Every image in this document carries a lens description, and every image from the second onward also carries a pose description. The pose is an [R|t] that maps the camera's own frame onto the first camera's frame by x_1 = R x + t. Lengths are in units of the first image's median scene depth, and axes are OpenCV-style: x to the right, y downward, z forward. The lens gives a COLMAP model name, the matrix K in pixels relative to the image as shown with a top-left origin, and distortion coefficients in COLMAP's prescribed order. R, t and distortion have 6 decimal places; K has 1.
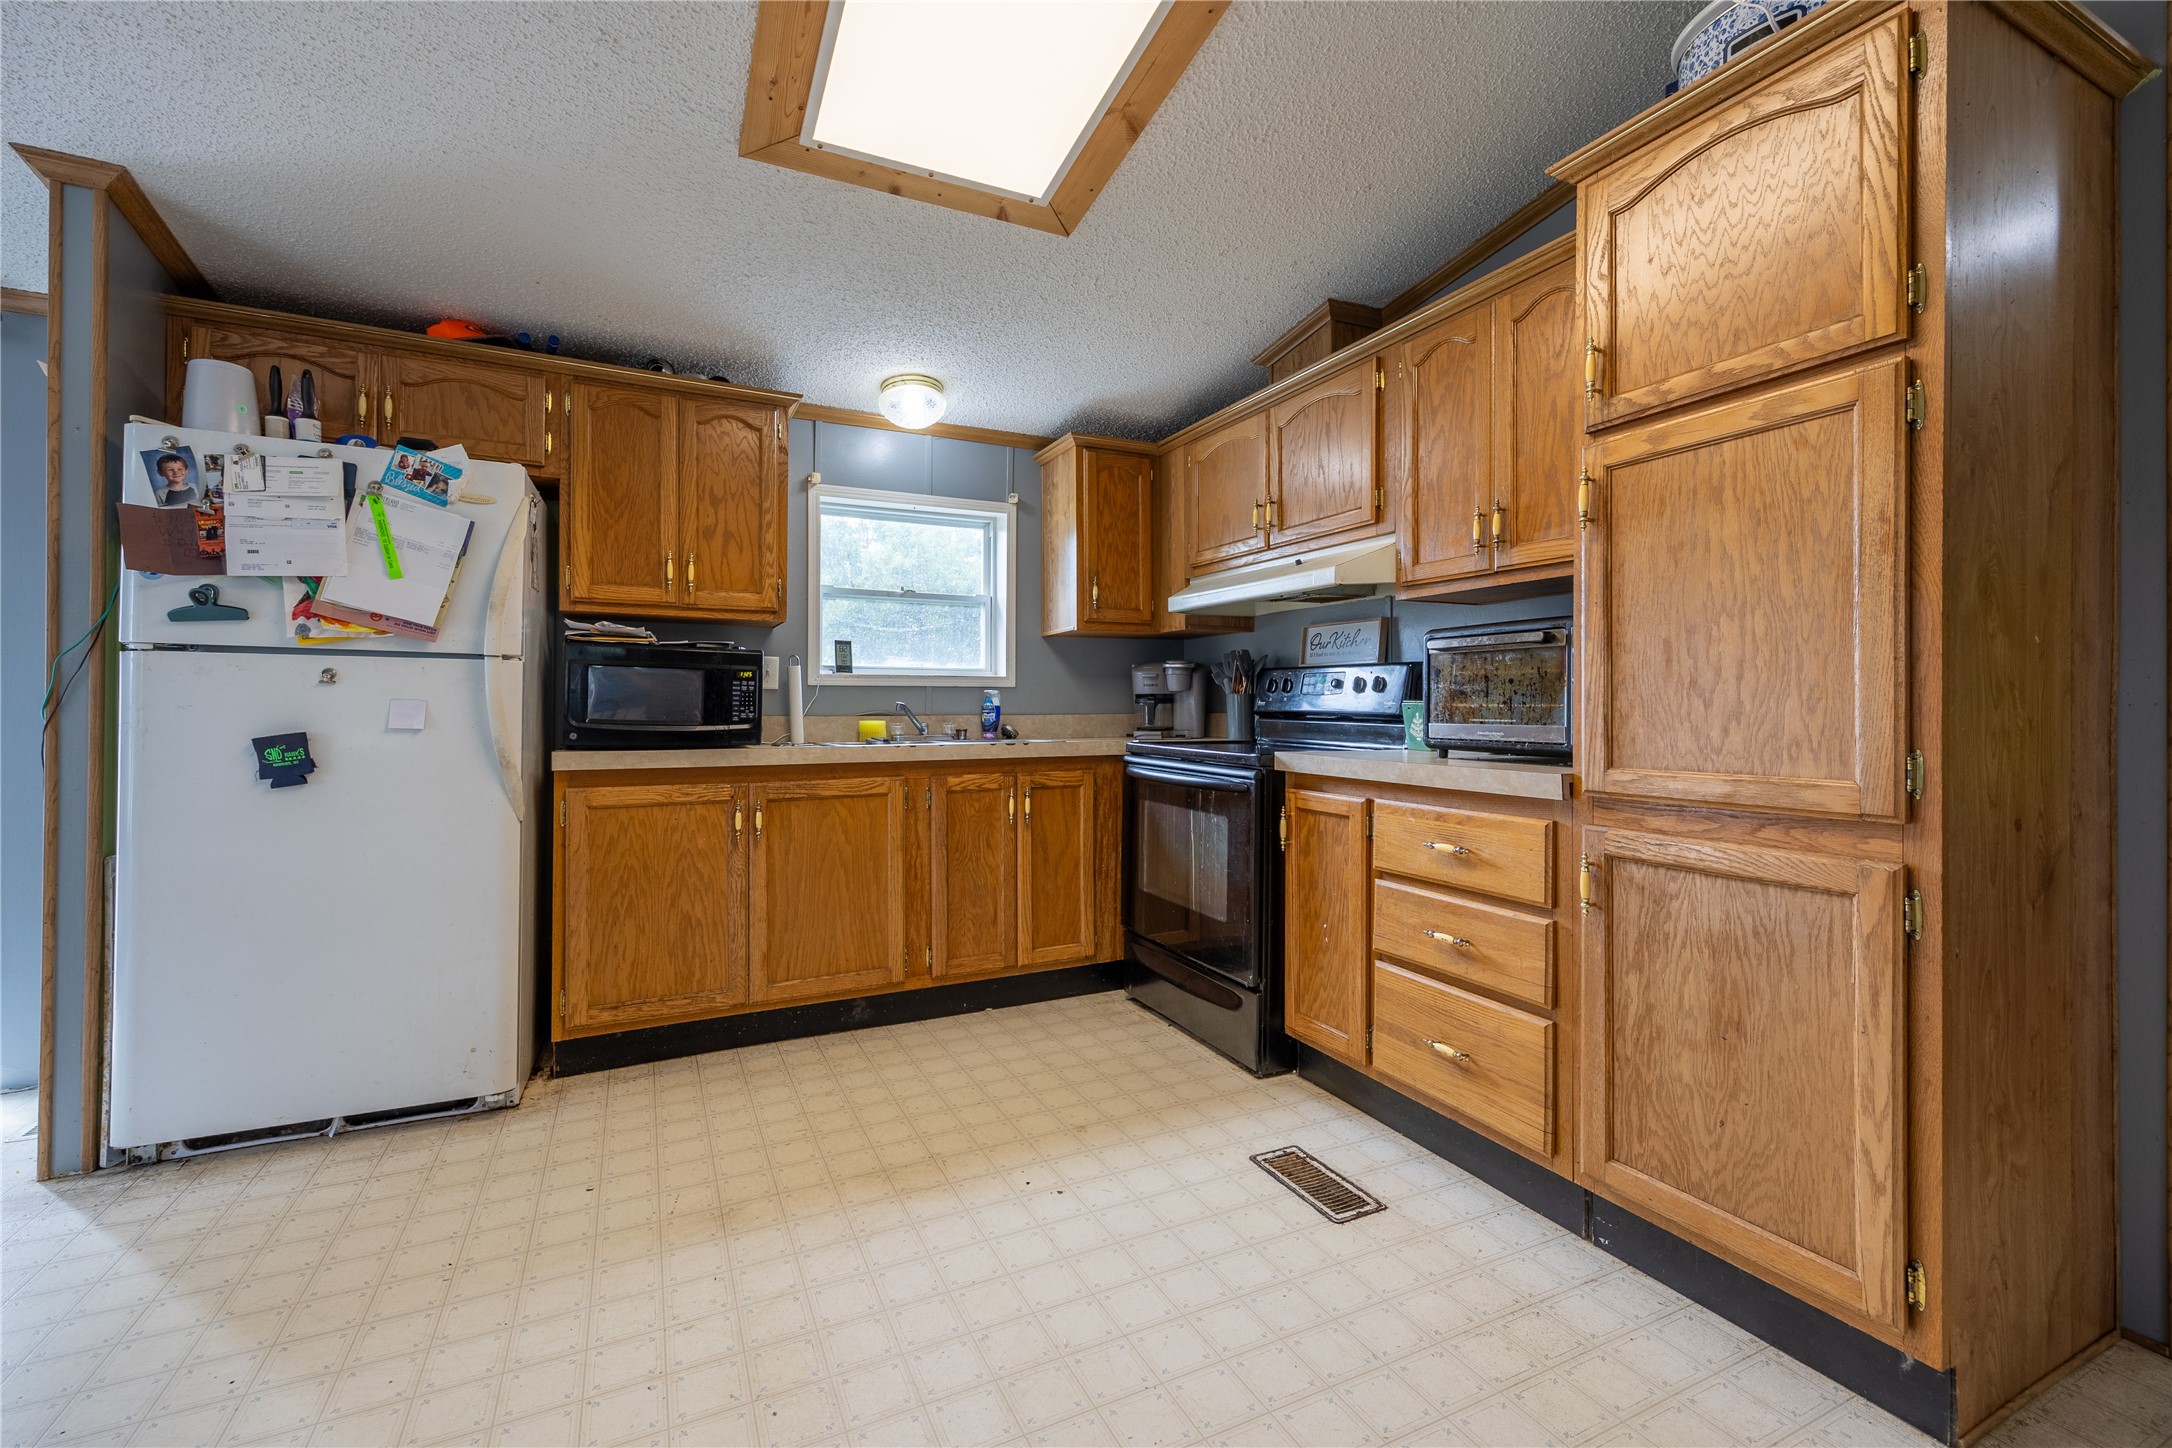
lens RADIAL K [[895.5, 0, 1069.5], [0, 895.5, 703.6], [0, 0, 1]] dist [0.004572, -0.000862]
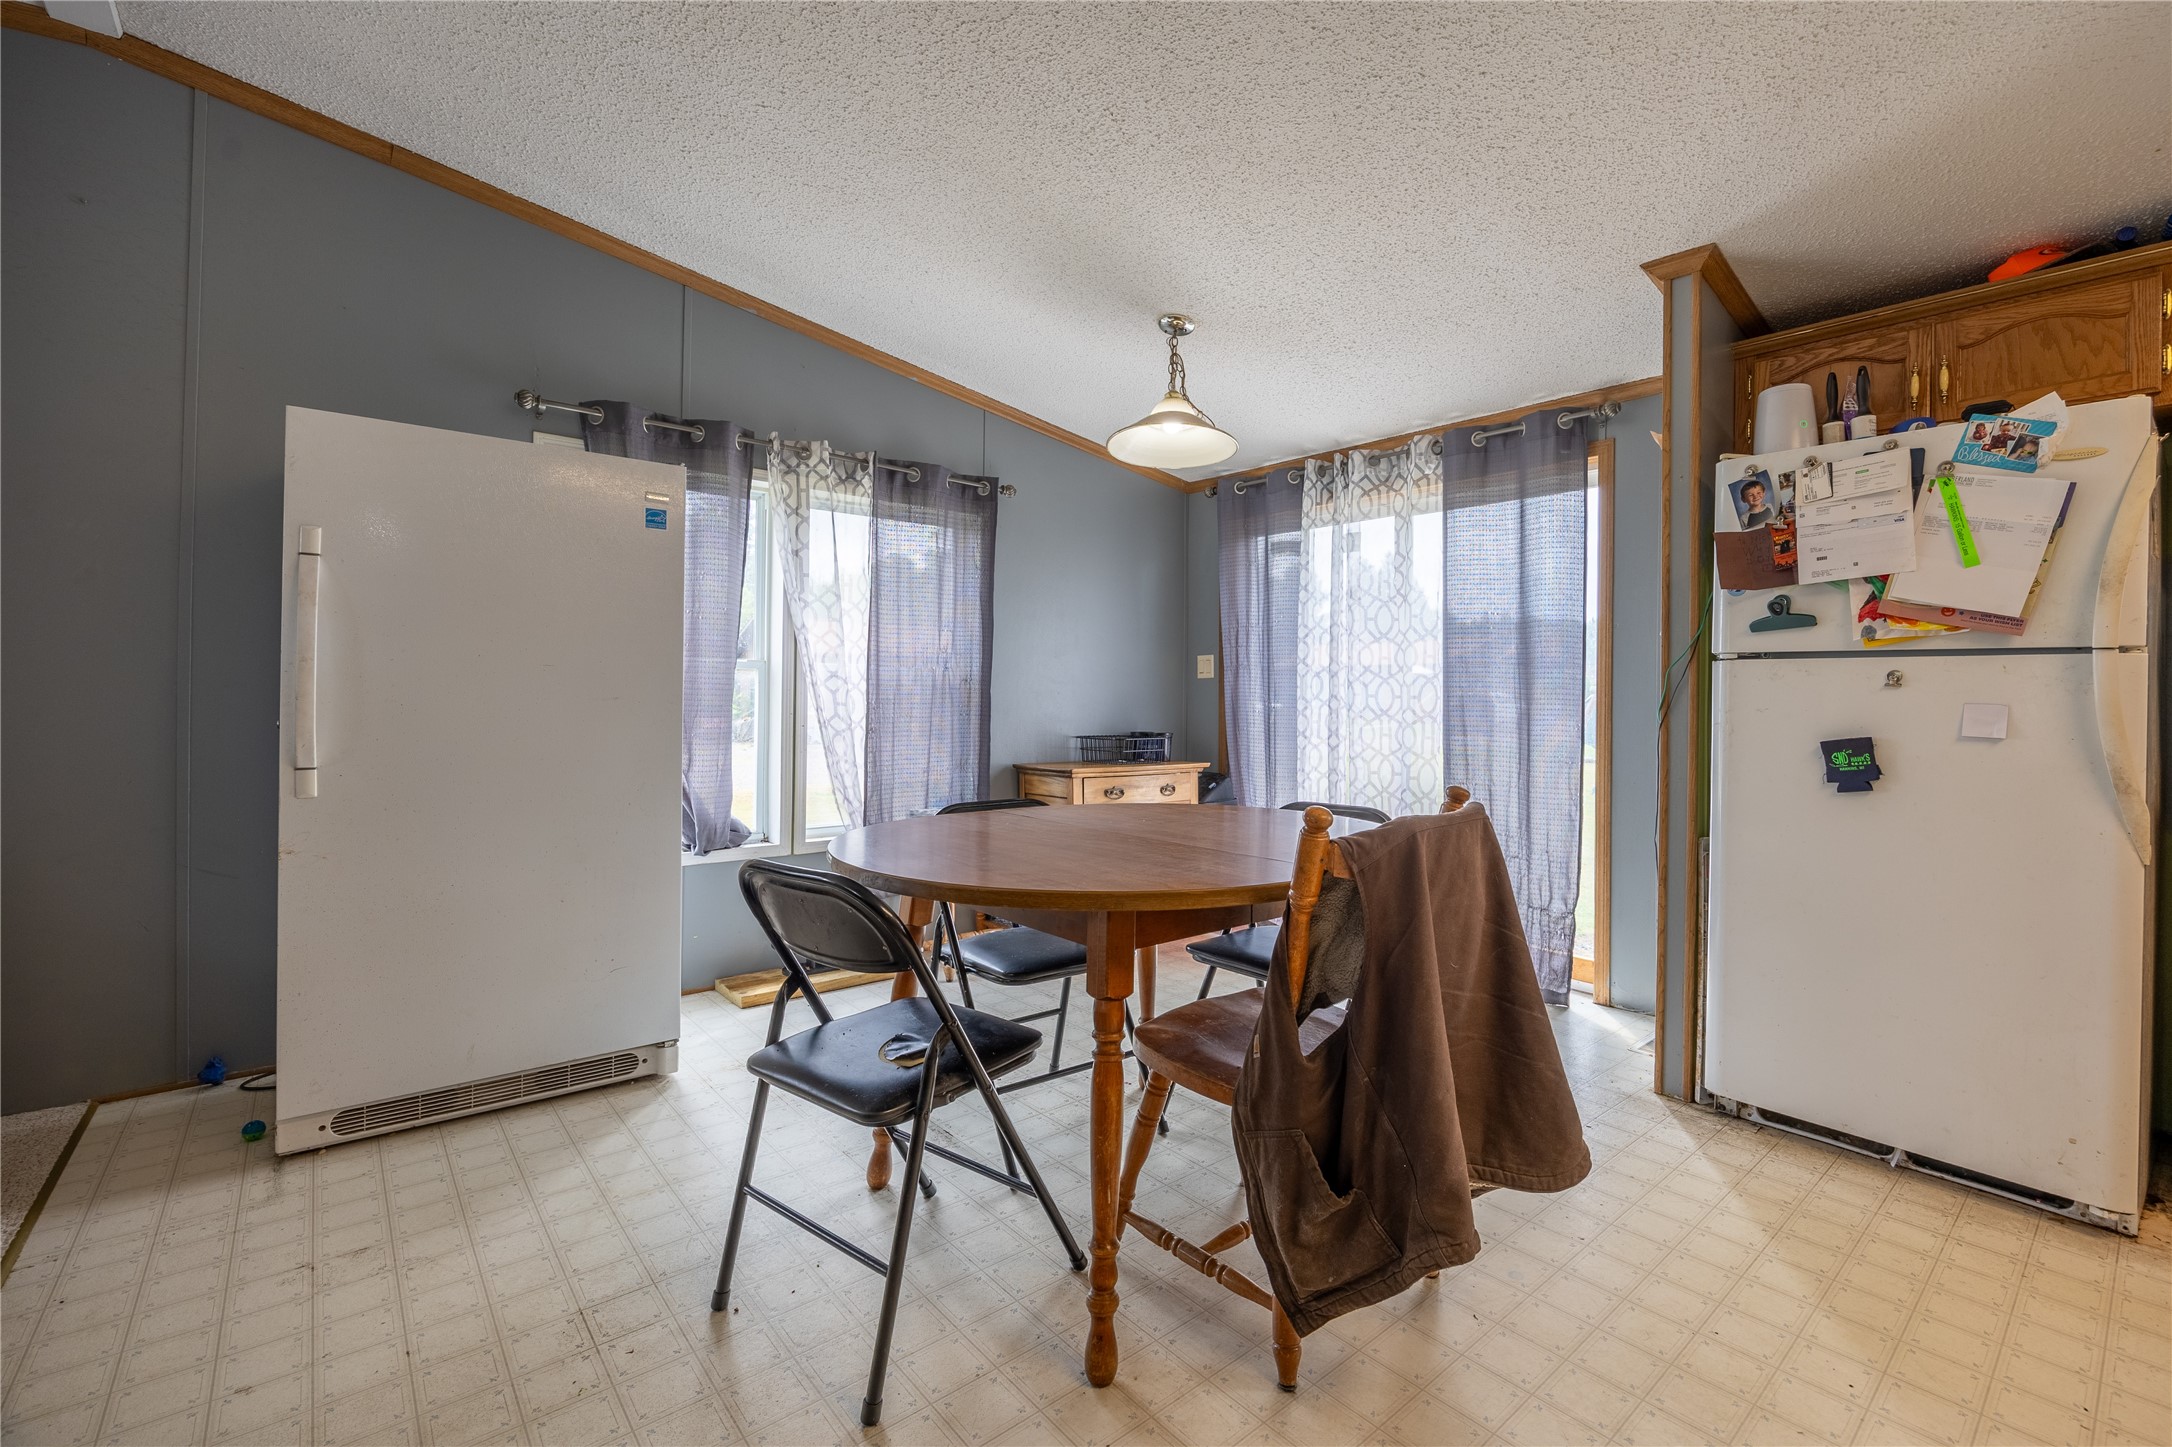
lens RADIAL K [[931.0, 0, 1129.4], [0, 931.0, 695.5], [0, 0, 1]] dist [-0.015253, 0.001354]
pose [[0.266501, -0.004867, -0.963822, -0.105715], [-0.007567, 0.999946, -0.007142, -0.000040], [0.963805, 0.009196, 0.266450, -0.035689]]
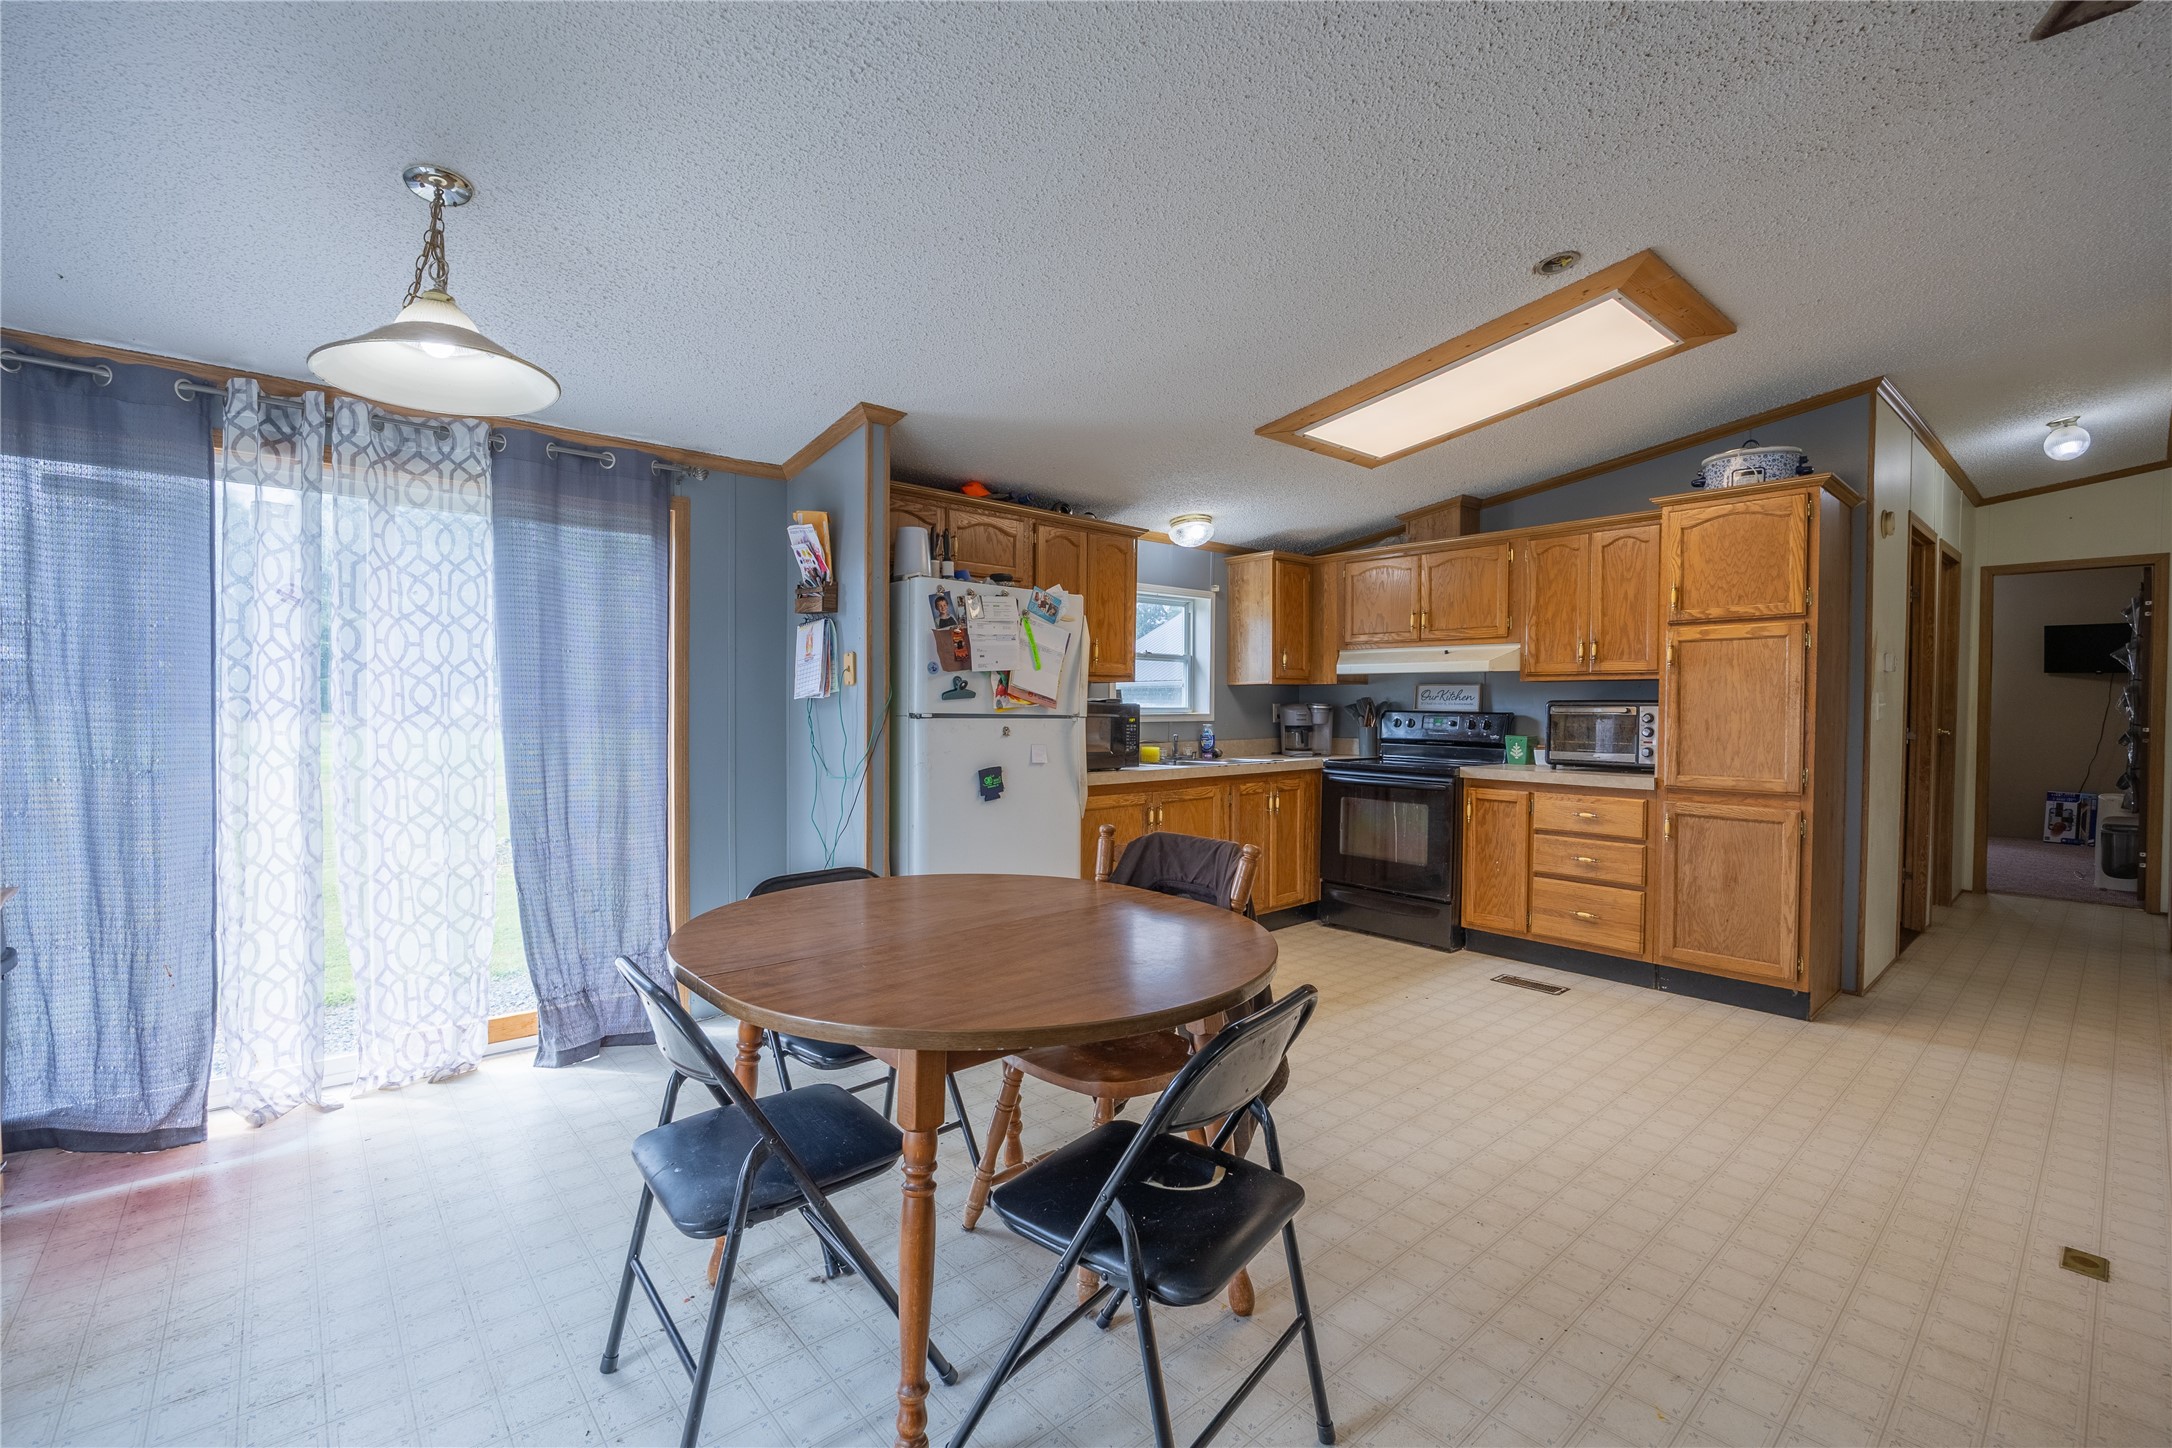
lens RADIAL K [[931.0, 0, 1104.3], [0, 931.0, 724.7], [0, 0, 1]] dist [-0.015253, 0.001354]
pose [[0.961599, -0.003467, 0.274435, -1.131518], [-0.003025, 0.999726, 0.023231, -0.083195], [-0.274440, -0.023169, 0.961325, -0.666208]]
